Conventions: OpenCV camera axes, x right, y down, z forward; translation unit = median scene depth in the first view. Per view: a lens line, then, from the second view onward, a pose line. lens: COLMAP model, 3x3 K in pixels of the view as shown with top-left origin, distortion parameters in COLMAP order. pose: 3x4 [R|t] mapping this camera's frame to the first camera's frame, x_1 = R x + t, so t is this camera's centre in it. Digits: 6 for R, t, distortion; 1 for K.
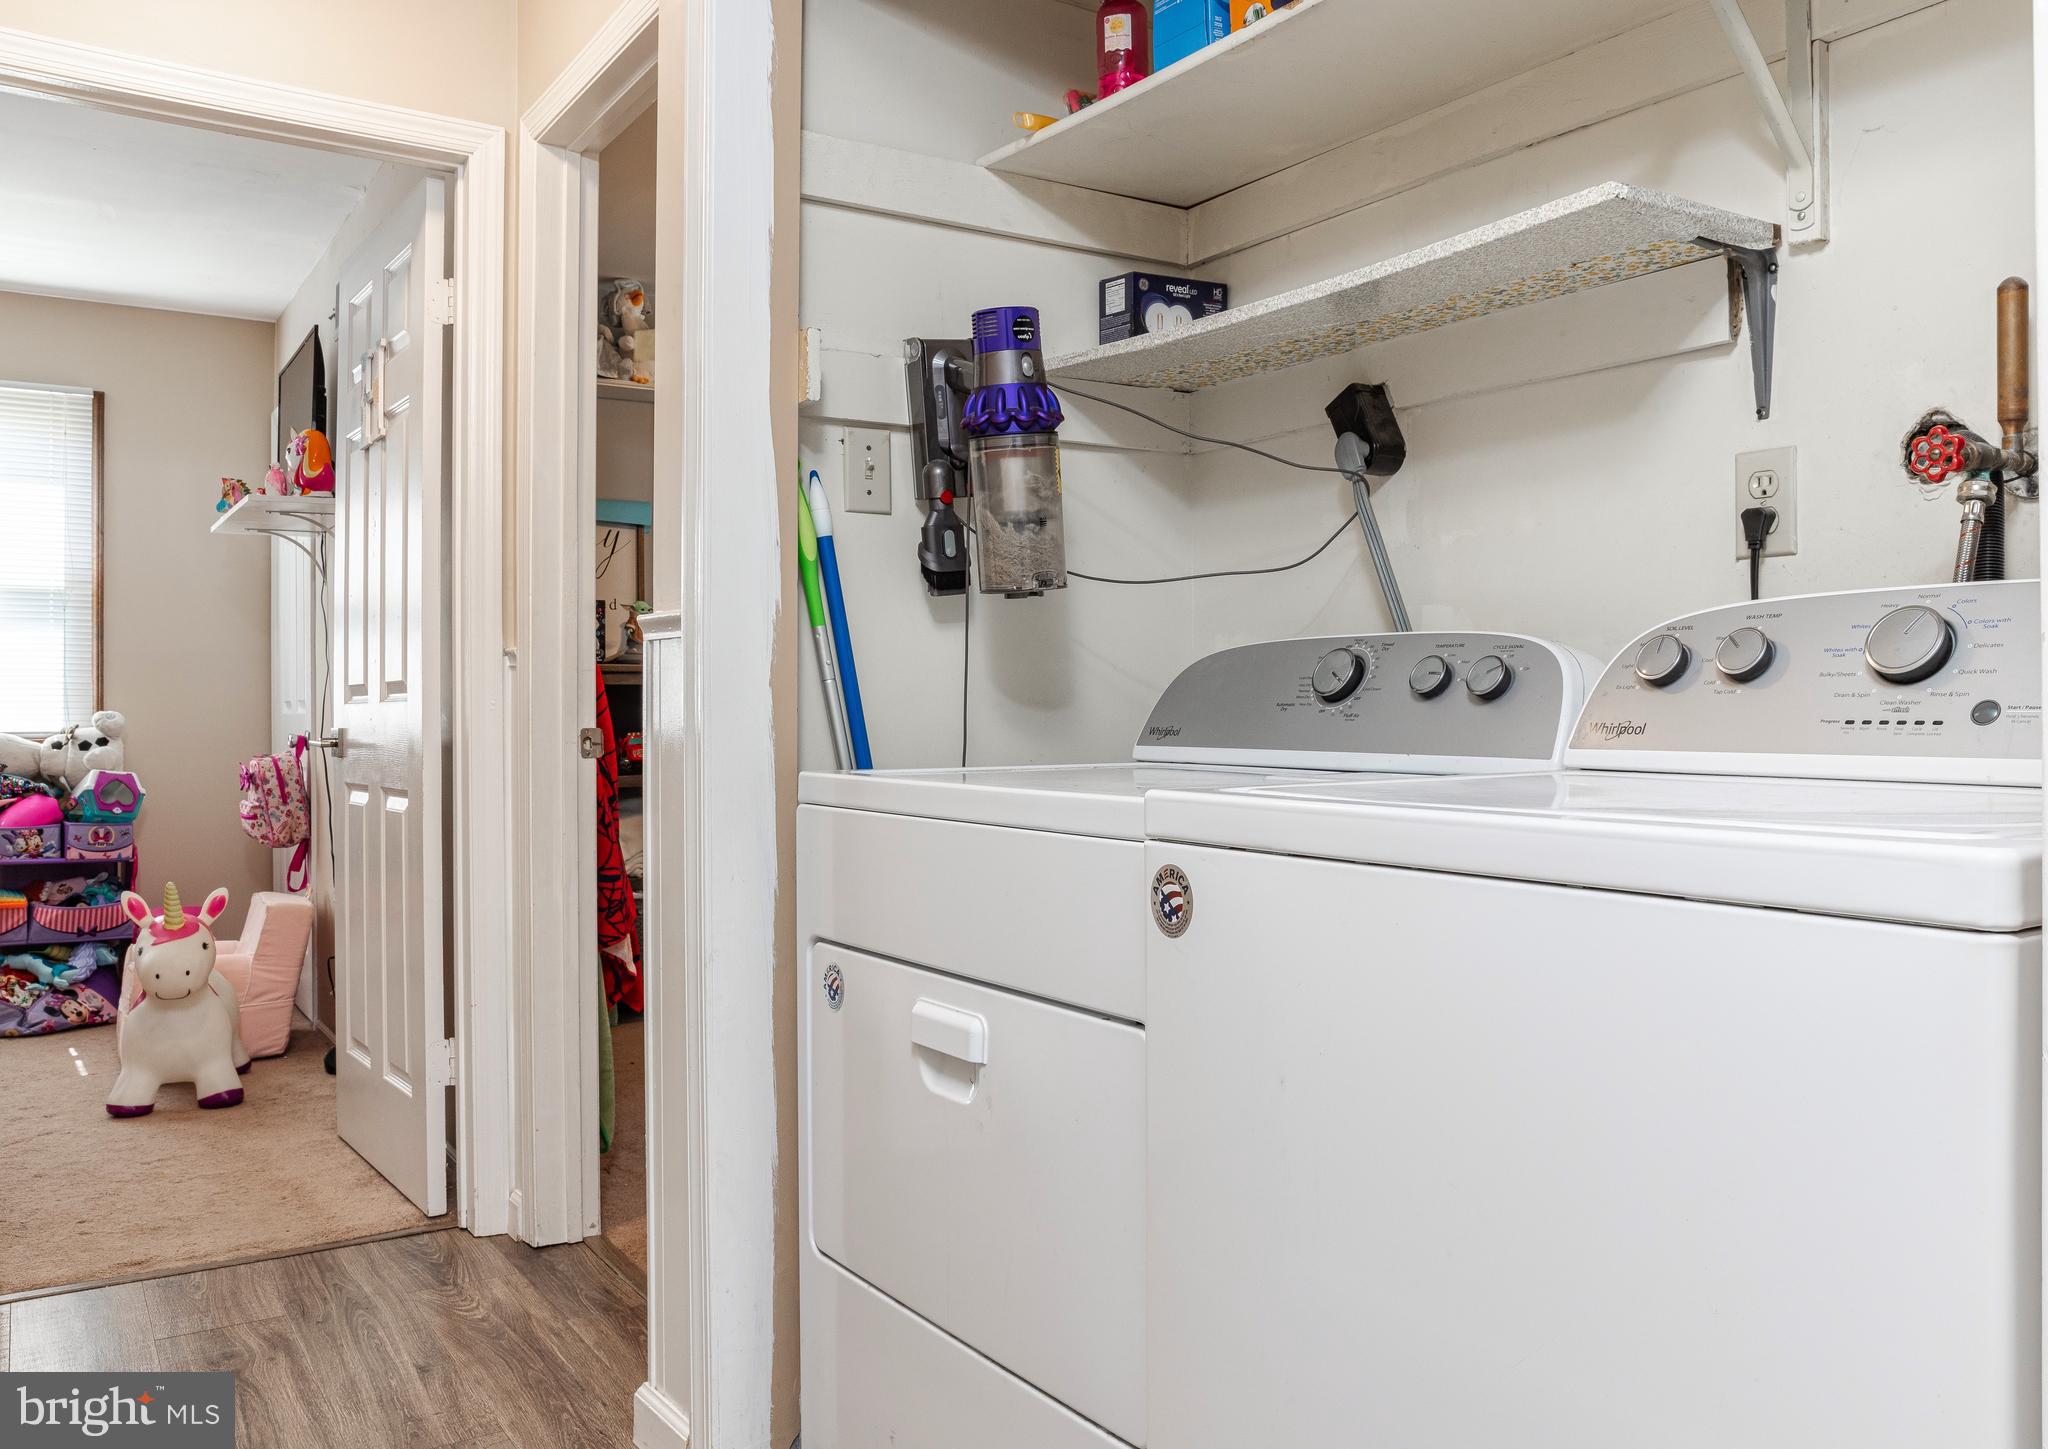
lens RADIAL K [[1648.7, 0, 1024.0], [0, 1648.7, 724.5], [0, 0, 1]] dist [-0.009360, 0.009428]
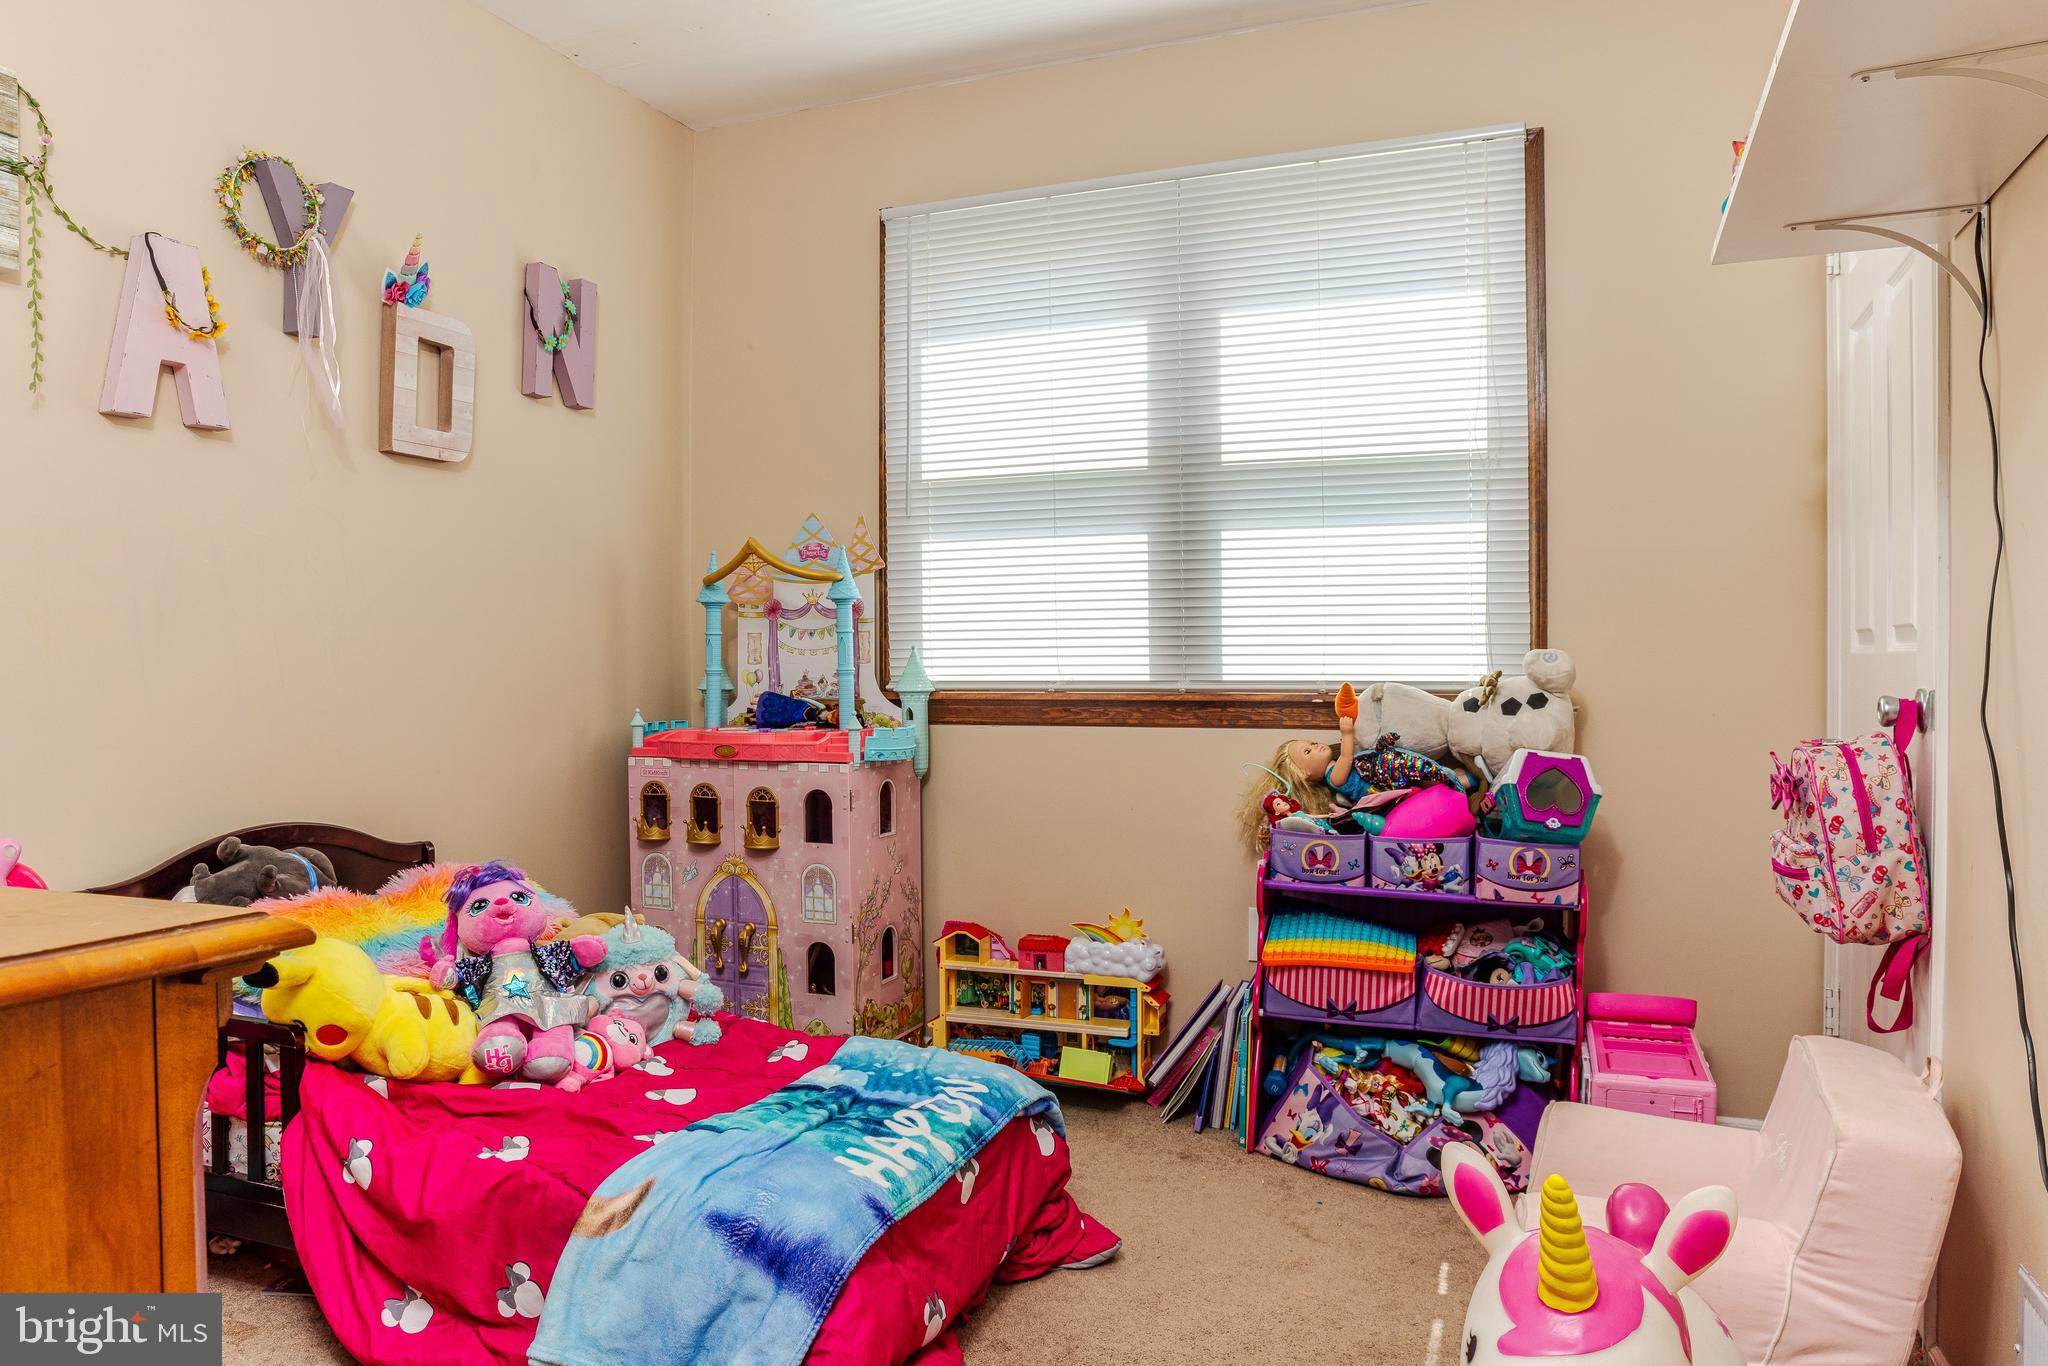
lens RADIAL K [[1397.5, 0, 1036.6], [0, 1397.5, 685.6], [0, 0, 1]] dist [-0.117342, 0.105697]
pose [[0.599236, 0.015680, -0.800419, -0.281345], [-0.008740, 0.999877, 0.013044, 0.000113], [0.800525, -0.000821, 0.599299, 0.578275]]
